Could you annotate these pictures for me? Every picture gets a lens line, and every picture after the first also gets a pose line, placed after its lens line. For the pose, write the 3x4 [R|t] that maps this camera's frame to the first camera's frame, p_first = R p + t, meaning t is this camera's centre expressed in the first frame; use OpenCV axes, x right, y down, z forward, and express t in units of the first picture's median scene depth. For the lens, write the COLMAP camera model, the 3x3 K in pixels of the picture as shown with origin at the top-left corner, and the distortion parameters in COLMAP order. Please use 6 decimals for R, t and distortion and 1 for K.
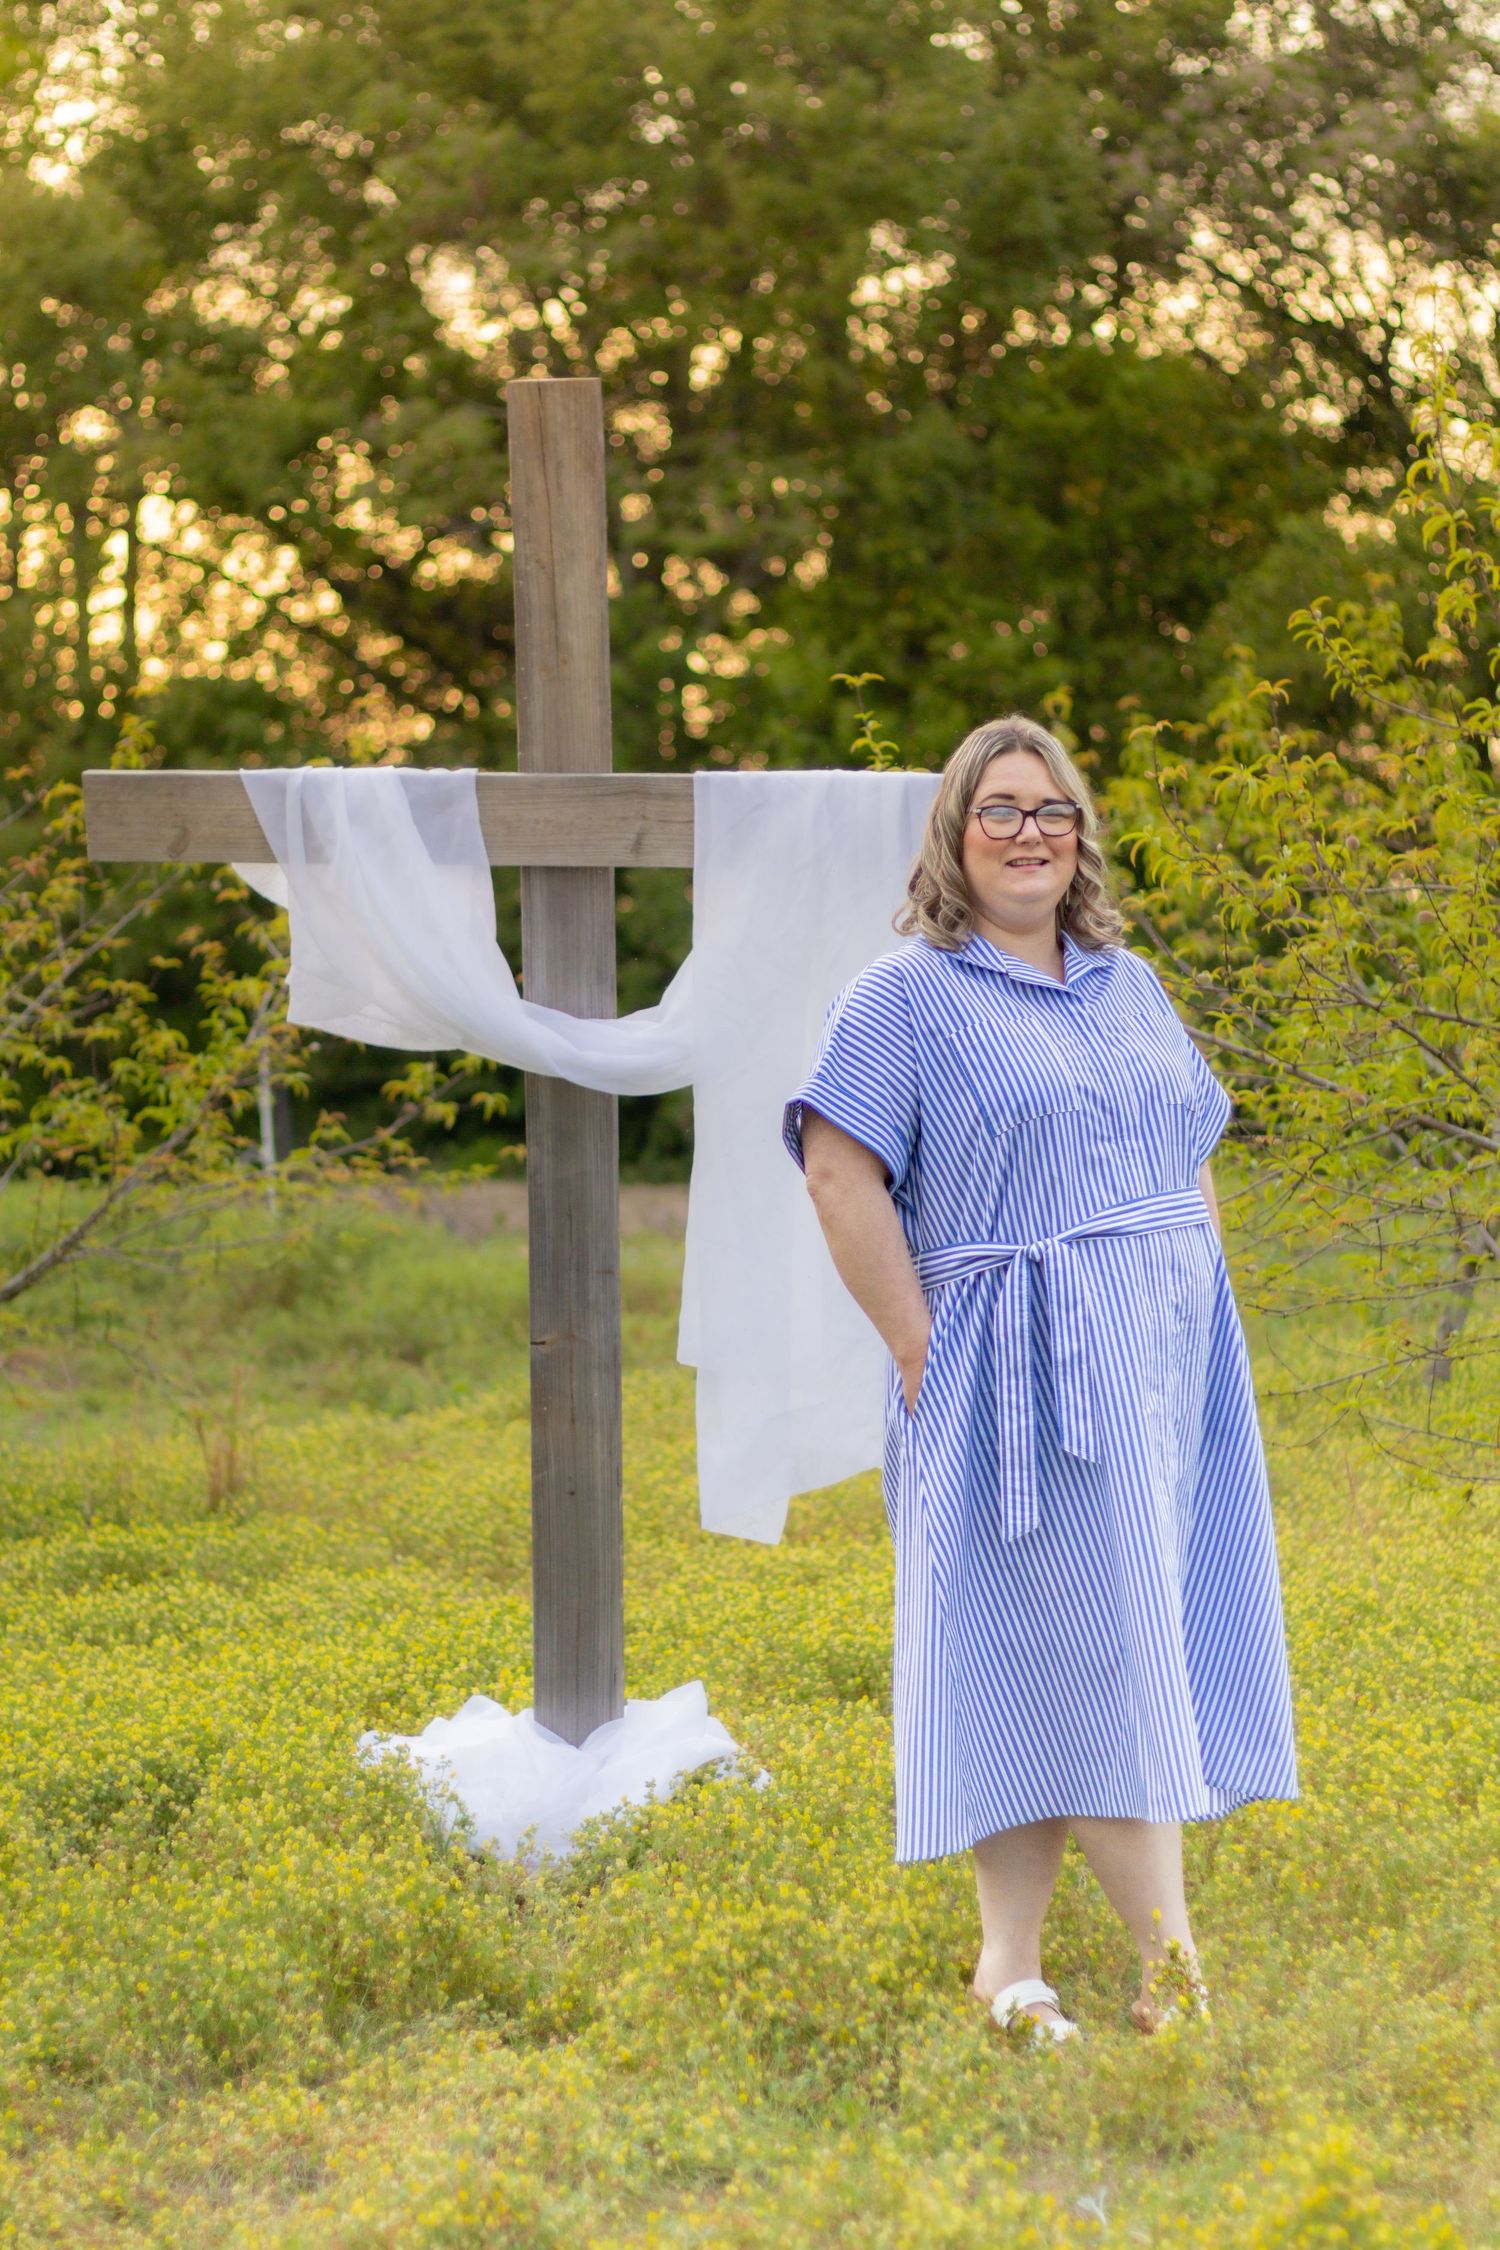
lens RADIAL K [[5162.0, 0, 750.0], [0, 5162.0, 1125.0], [0, 0, 1]] dist [0.012784, -0.069949]
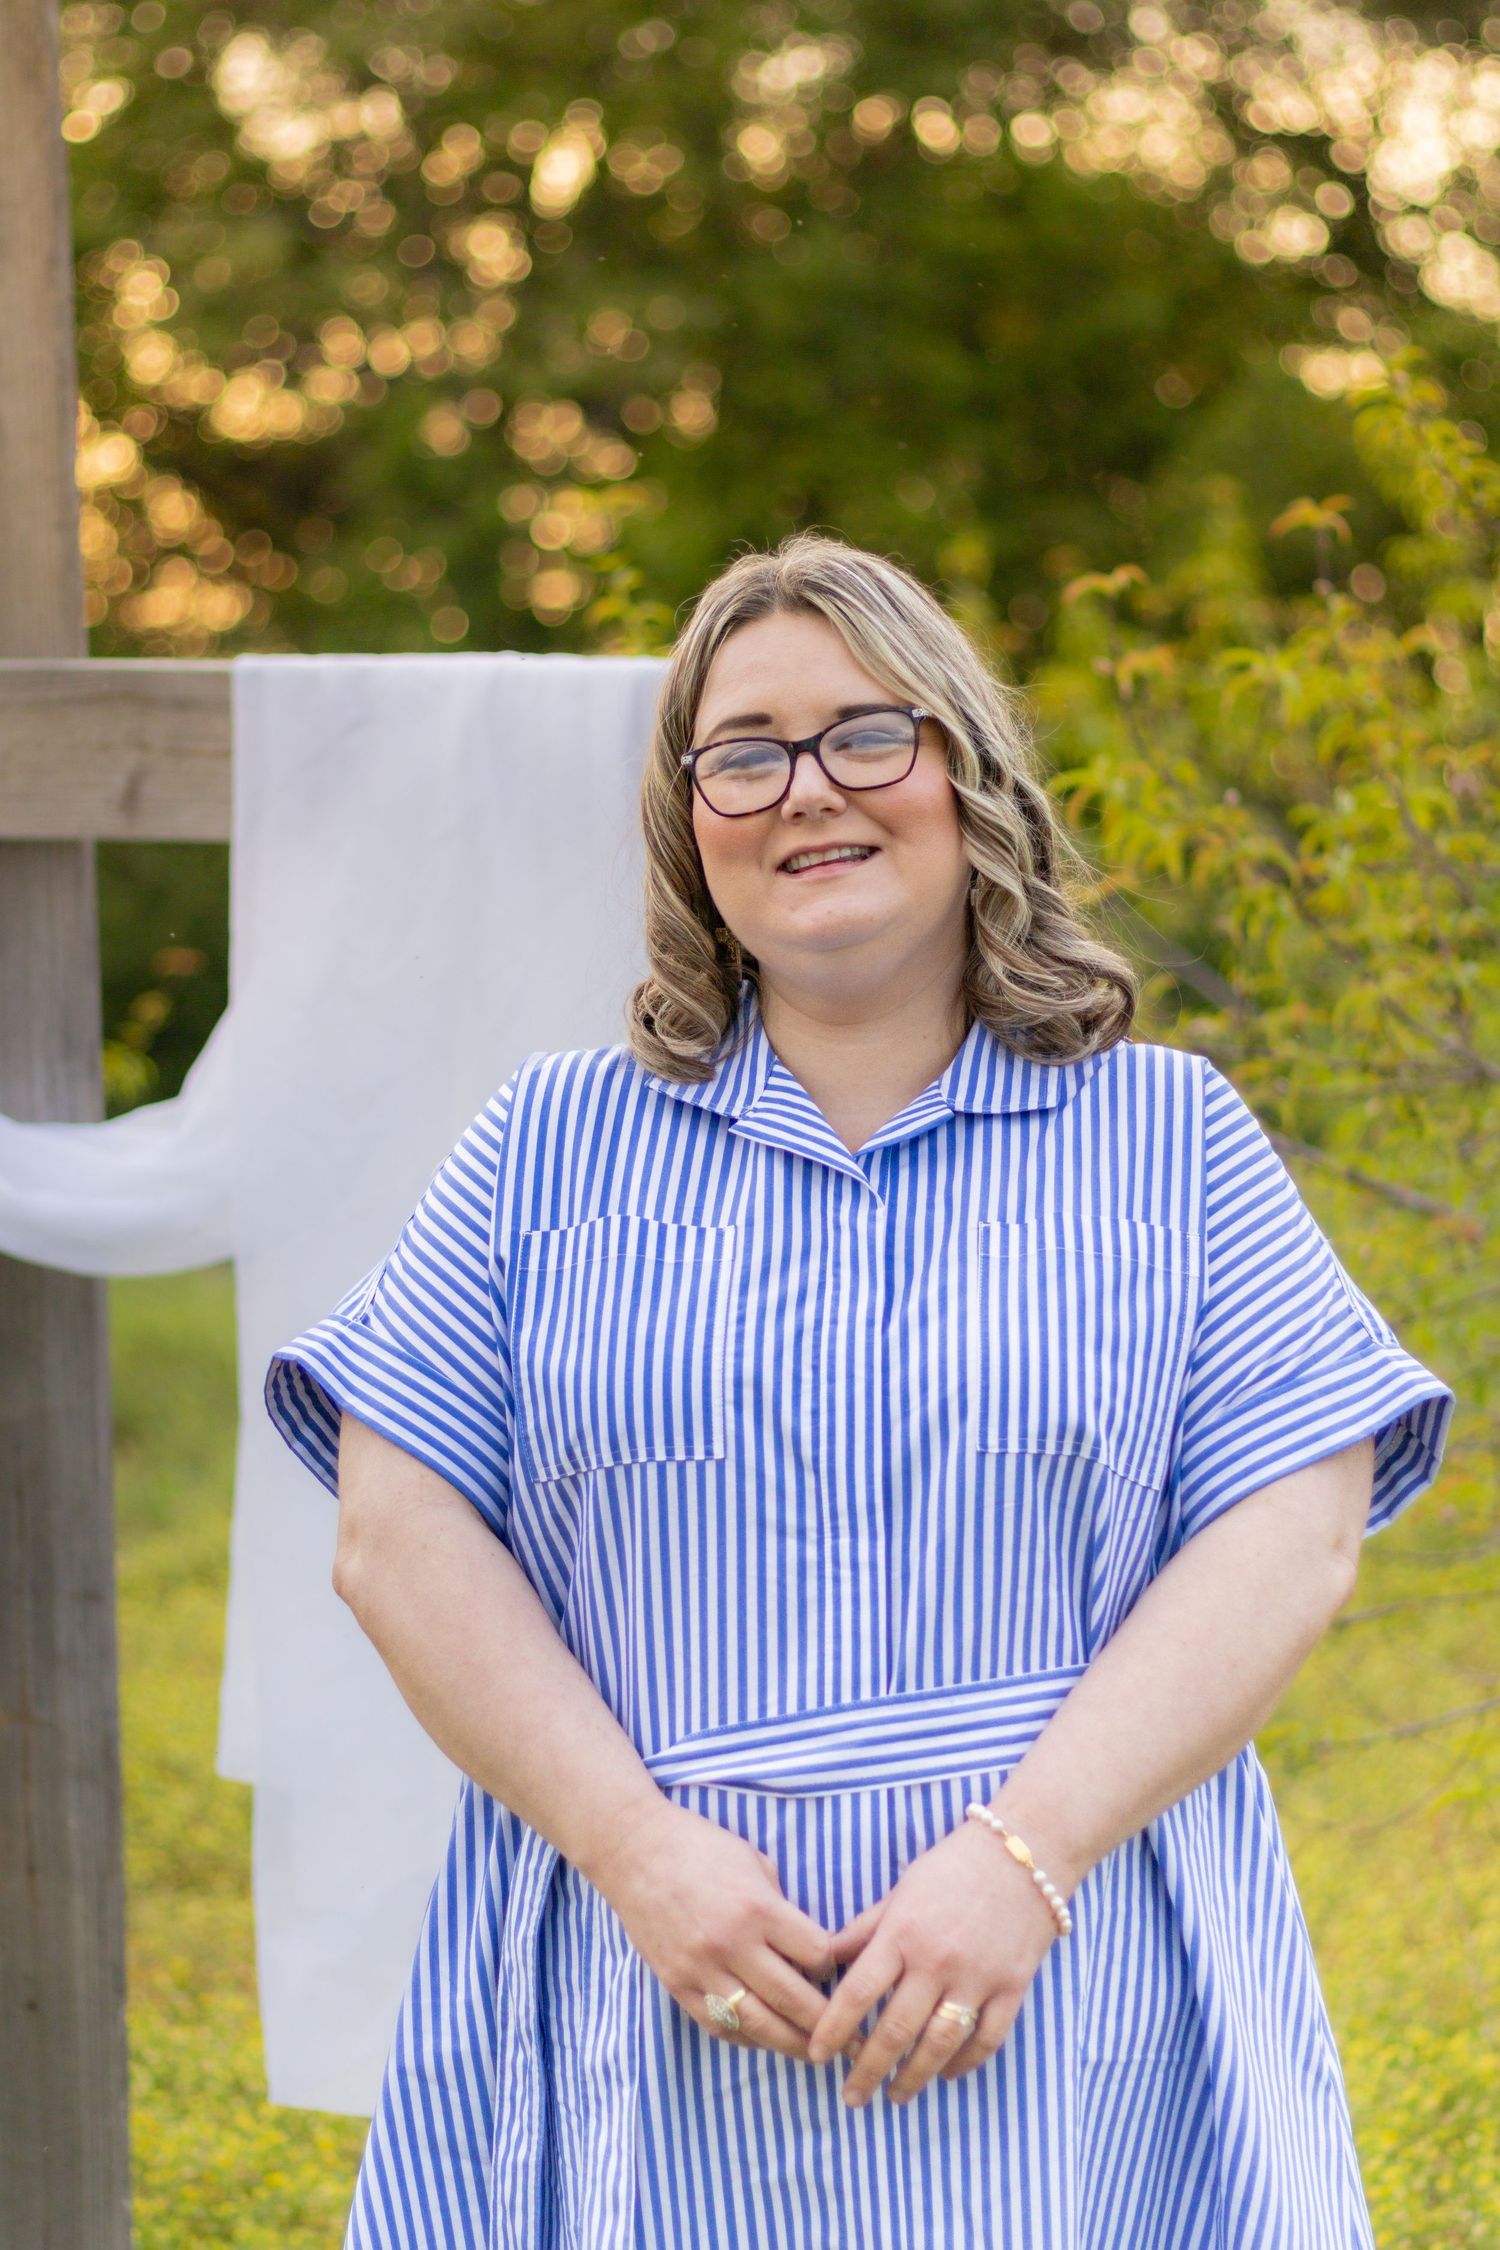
lens RADIAL K [[5907.8, 0, 750.0], [0, 5907.8, 1125.0], [0, 0, 1]] dist [-0.024276, -0.454690]
pose [[0.999782, 0.001950, 0.020776, 0.017594], [-0.002165, 0.999944, 0.010321, -0.016854], [-0.020755, -0.010363, 0.999731, 0.246110]]
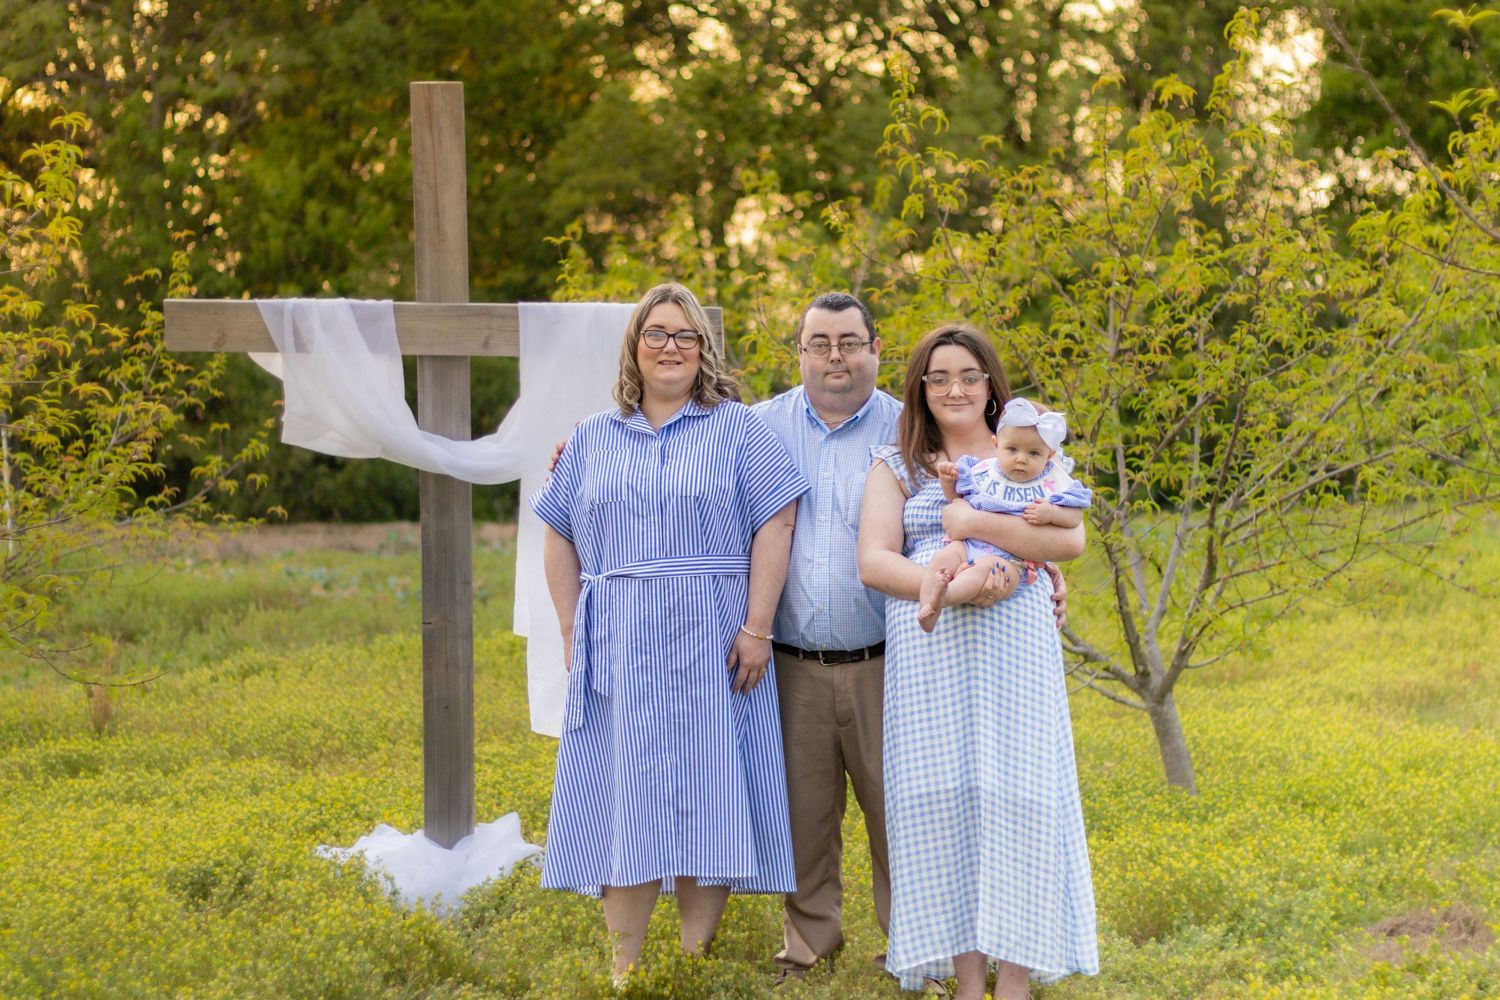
lens RADIAL K [[3525.0, 0, 750.0], [0, 3525.0, 500.0], [0, 0, 1]] dist [0.023862, 0.102317]
pose [[0.987516, -0.004214, 0.157461, -0.076132], [0.003327, 0.999977, 0.005902, -0.004345], [-0.157482, -0.005304, 0.987508, -0.134044]]
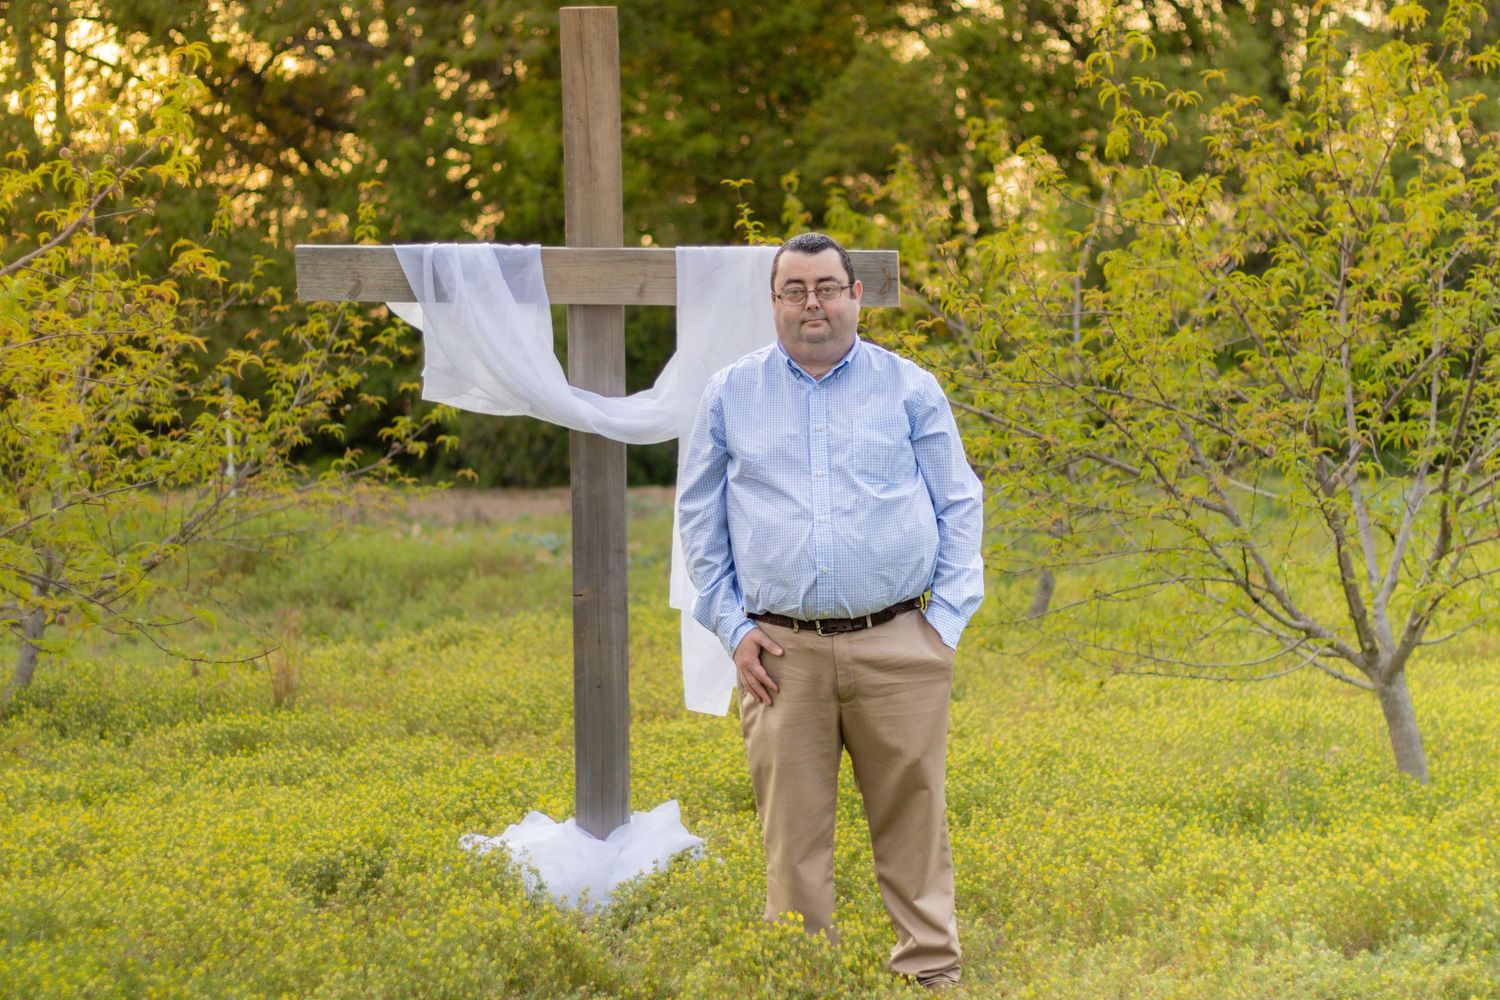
lens RADIAL K [[3525.0, 0, 750.0], [0, 3525.0, 500.0], [0, 0, 1]] dist [0.023862, 0.102317]
pose [[0.996715, -0.005365, 0.080816, -0.047962], [0.004114, 0.999869, 0.015636, -0.003254], [-0.080890, -0.015252, 0.996606, -0.074325]]
